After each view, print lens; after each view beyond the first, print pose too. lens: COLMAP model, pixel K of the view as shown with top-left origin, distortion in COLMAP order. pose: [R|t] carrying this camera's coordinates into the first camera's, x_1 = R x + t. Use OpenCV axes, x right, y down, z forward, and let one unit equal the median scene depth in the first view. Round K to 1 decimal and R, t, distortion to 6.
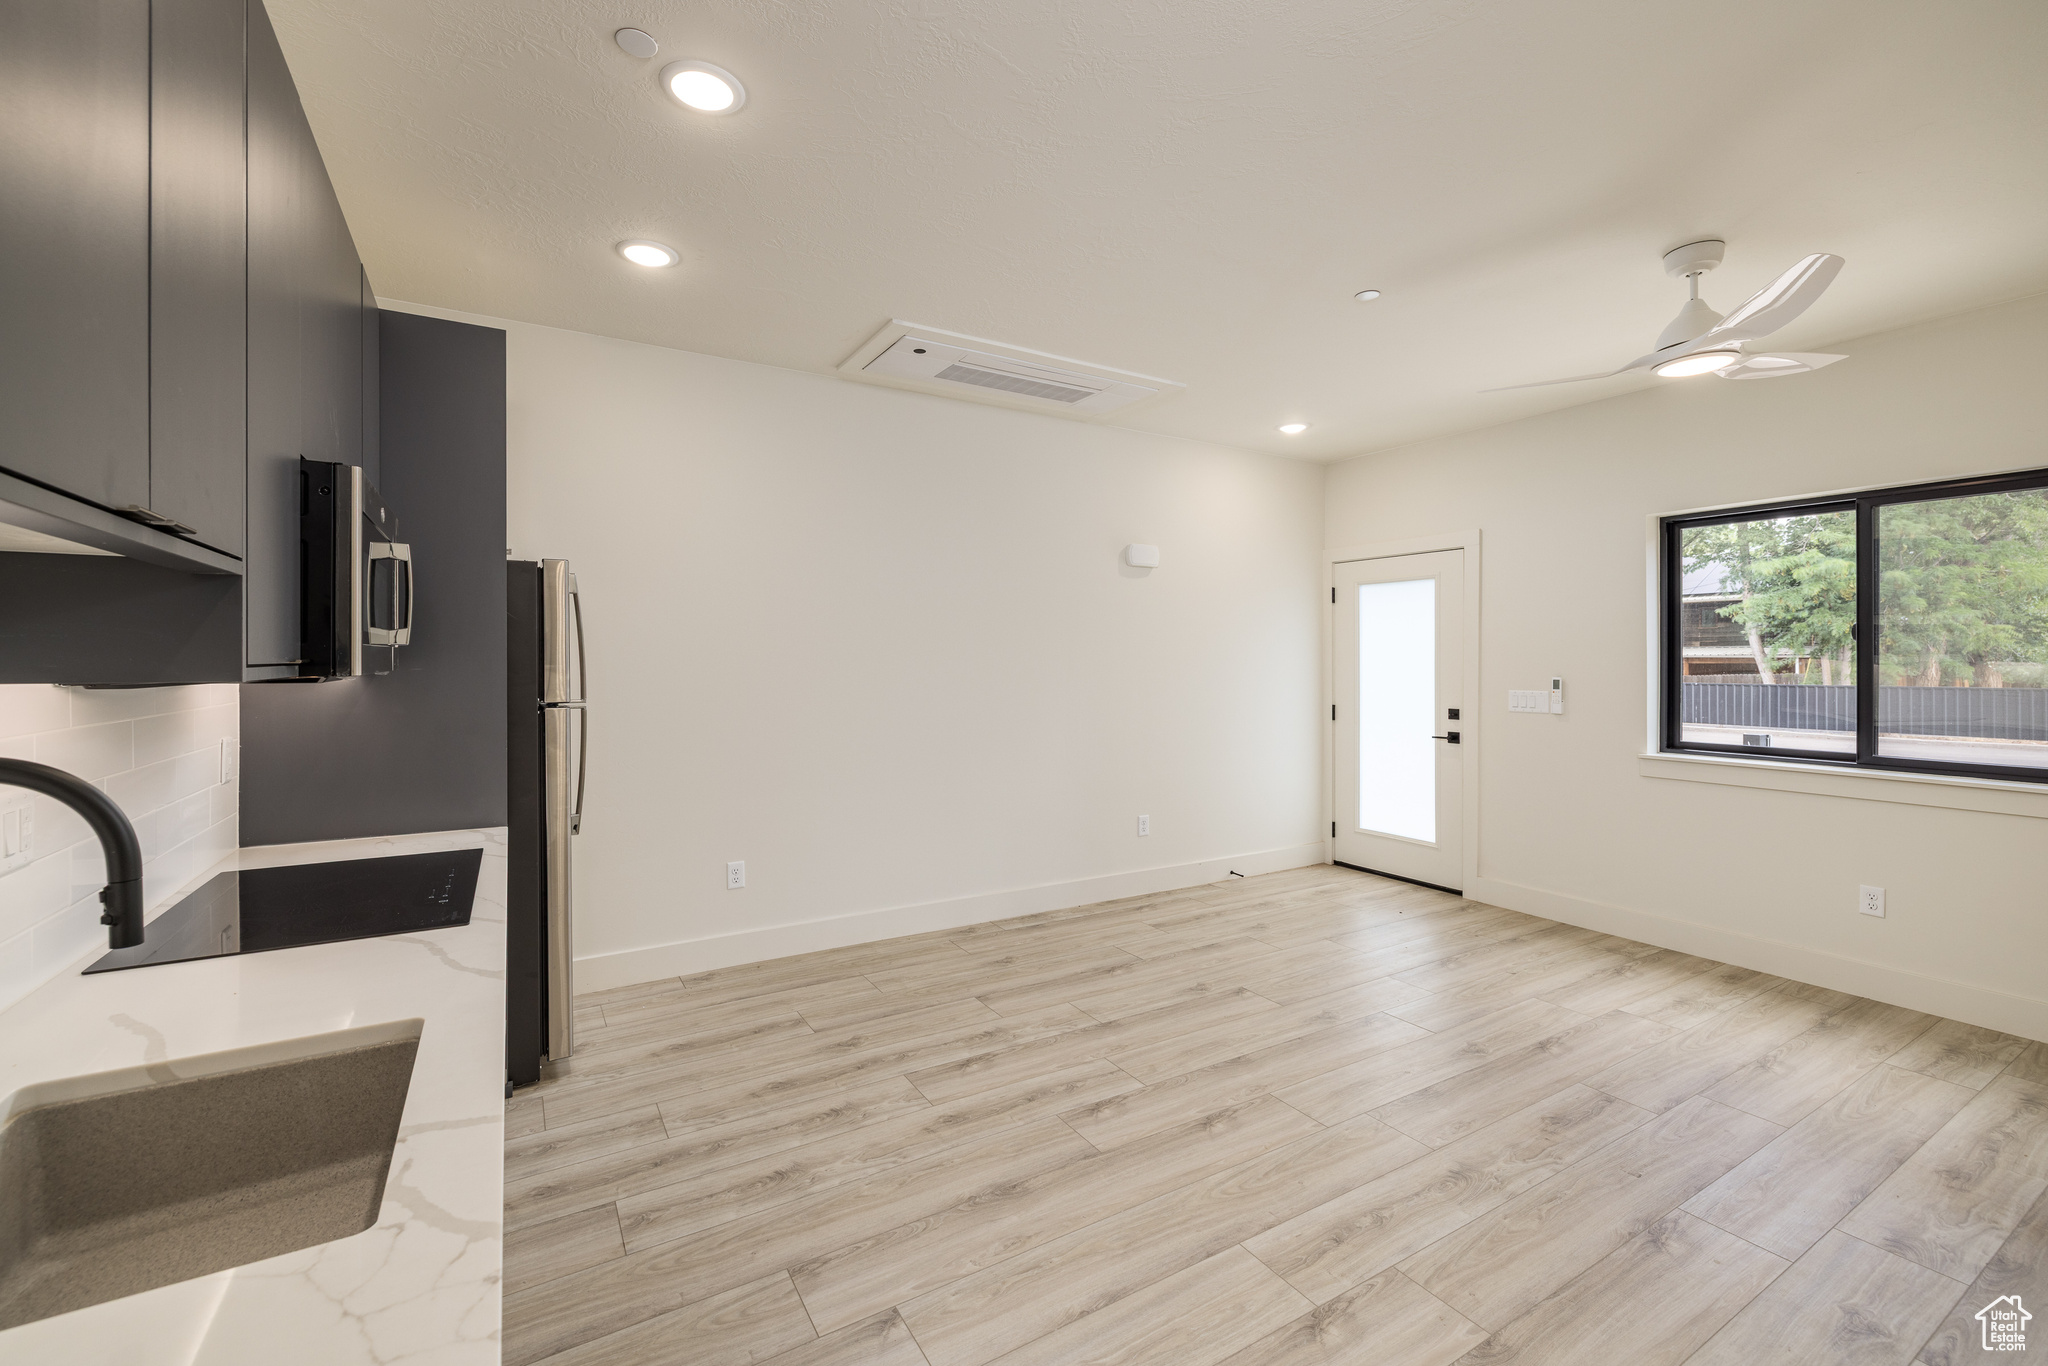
lens RADIAL K [[856.6, 0, 1017.3], [0, 856.6, 657.0], [0, 0, 1]] dist [0.000823, 0.000119]
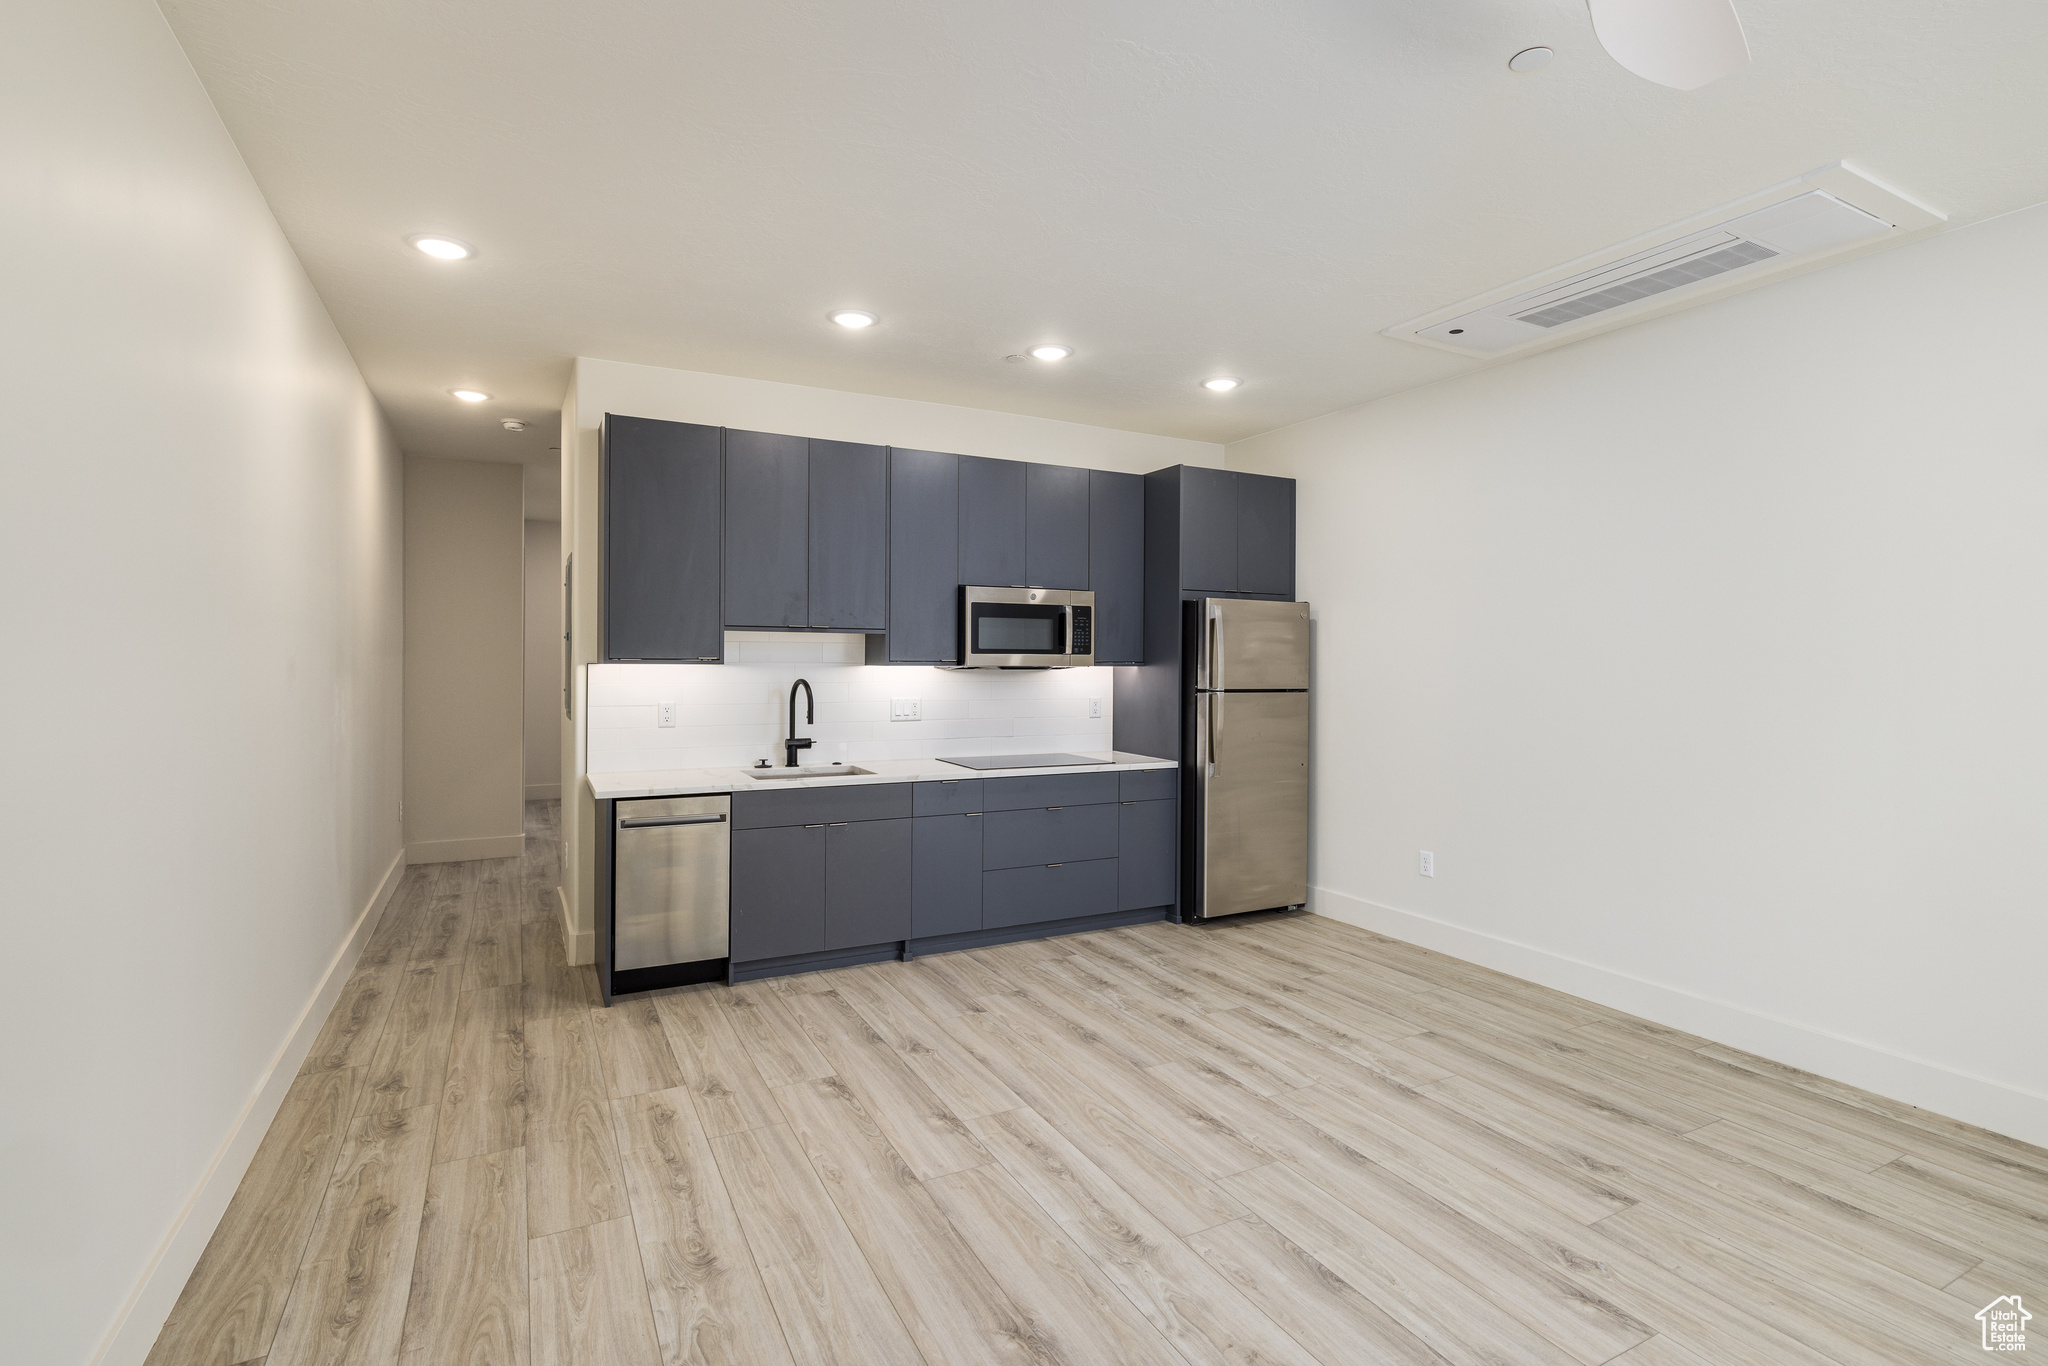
lens RADIAL K [[957.7, 0, 1024.0], [0, 957.7, 683.0], [0, 0, 1]] dist [-0.002782, 0.000158]
pose [[-0.051207, 0.021554, -0.998455, 1.215736], [-0.004192, 0.999754, 0.021797, 0.003695], [0.998679, 0.005301, -0.051104, 0.756394]]
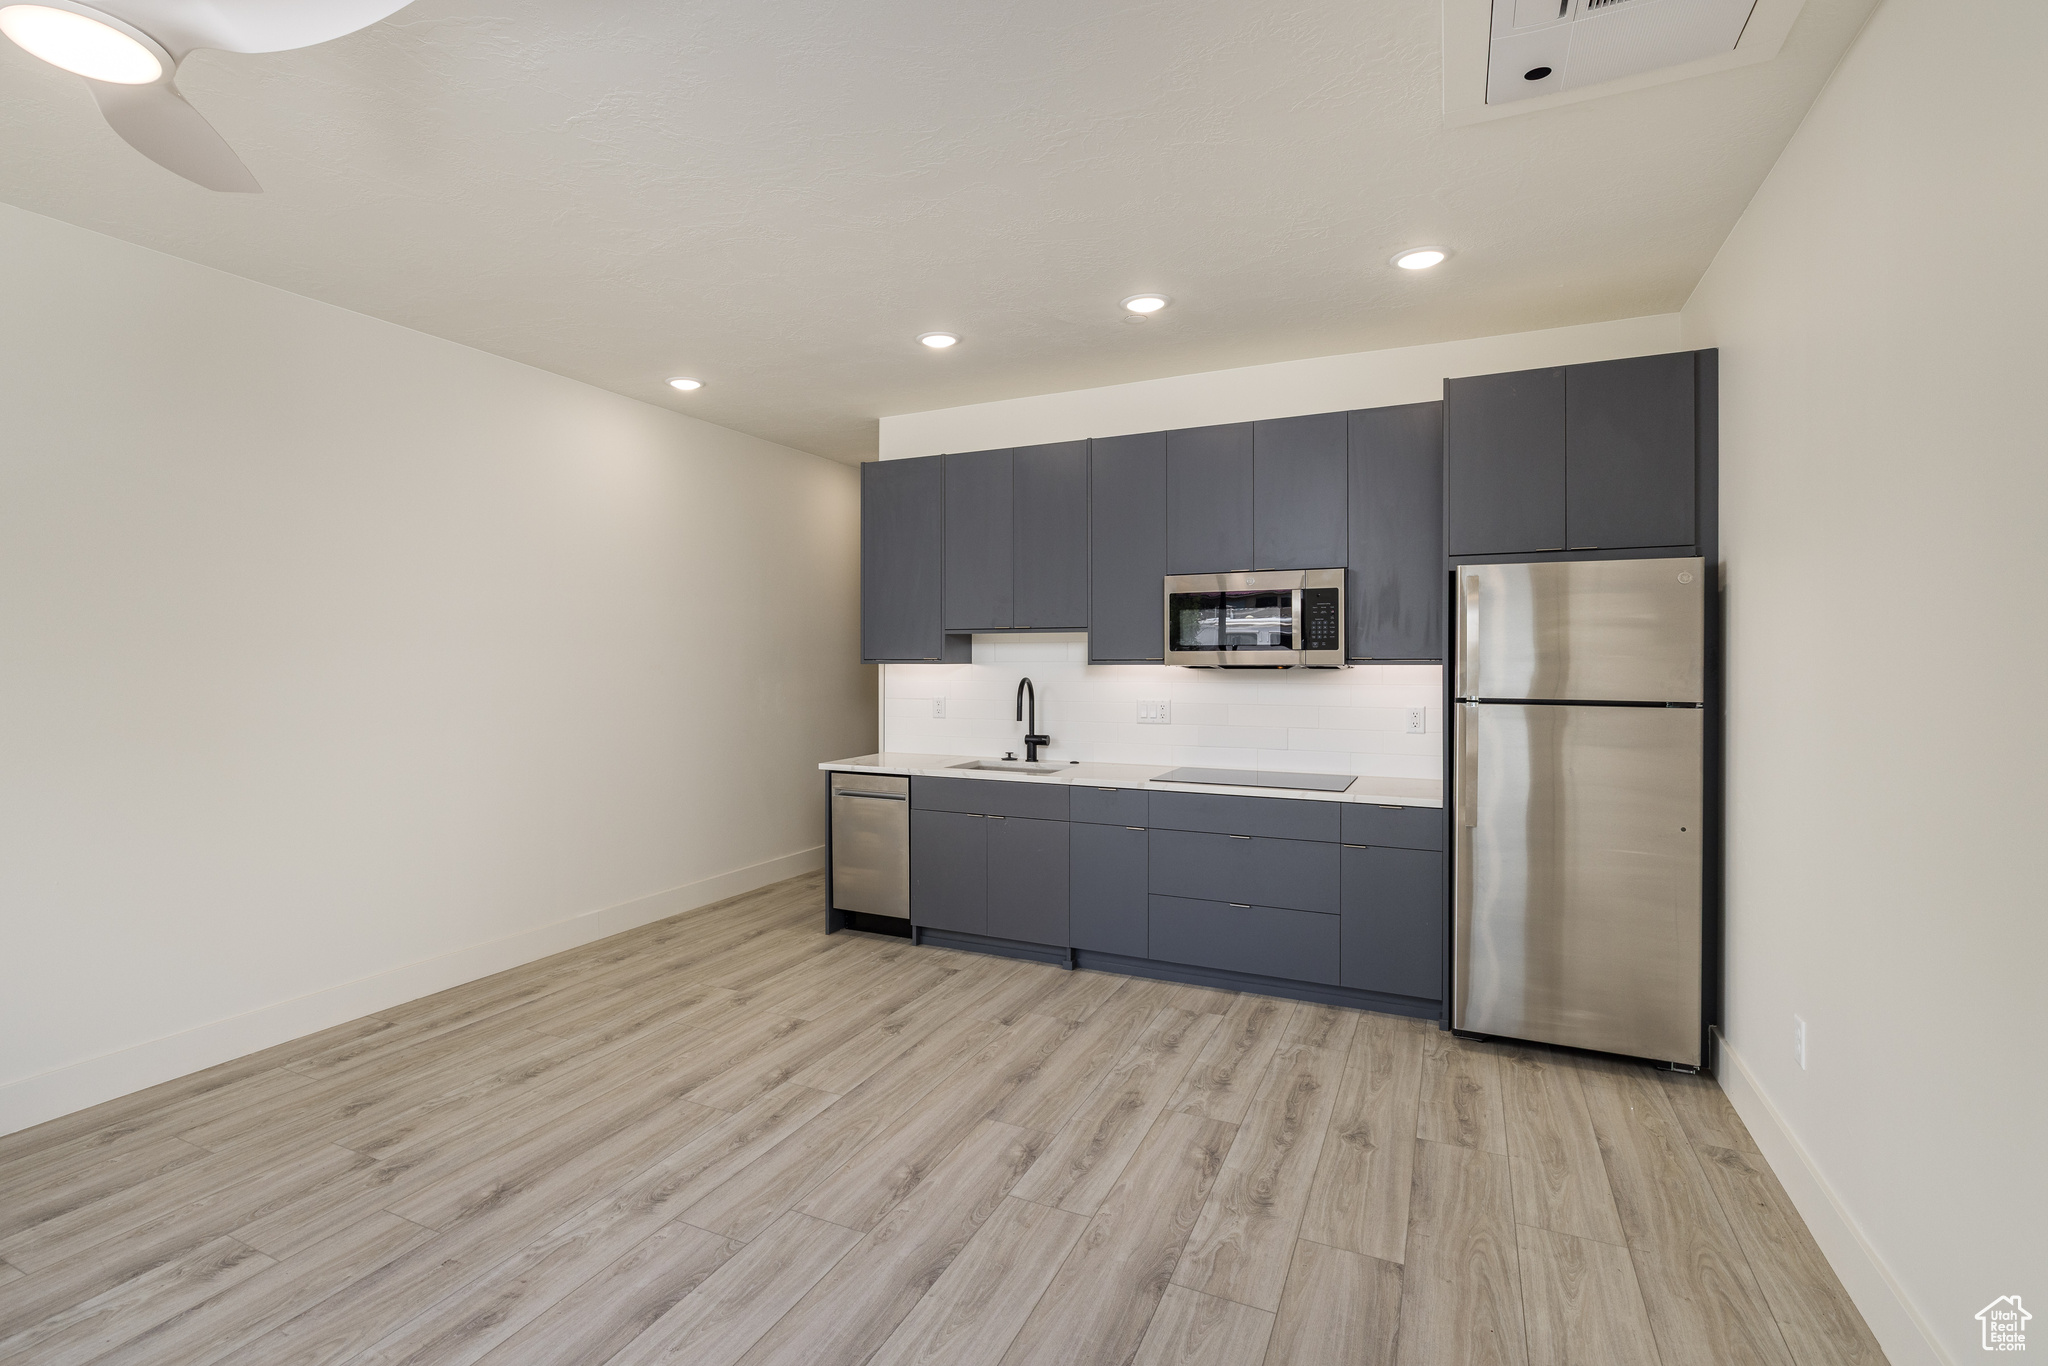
lens RADIAL K [[985.0, 0, 953.6], [0, 985.0, 673.9], [0, 0, 1]] dist [-0.002343, 0.000012]
pose [[-0.847114, 0.009227, -0.531332, 0.658154], [0.003090, 0.999918, 0.012438, 0.004375], [0.531403, 0.008895, -0.847073, 1.699358]]
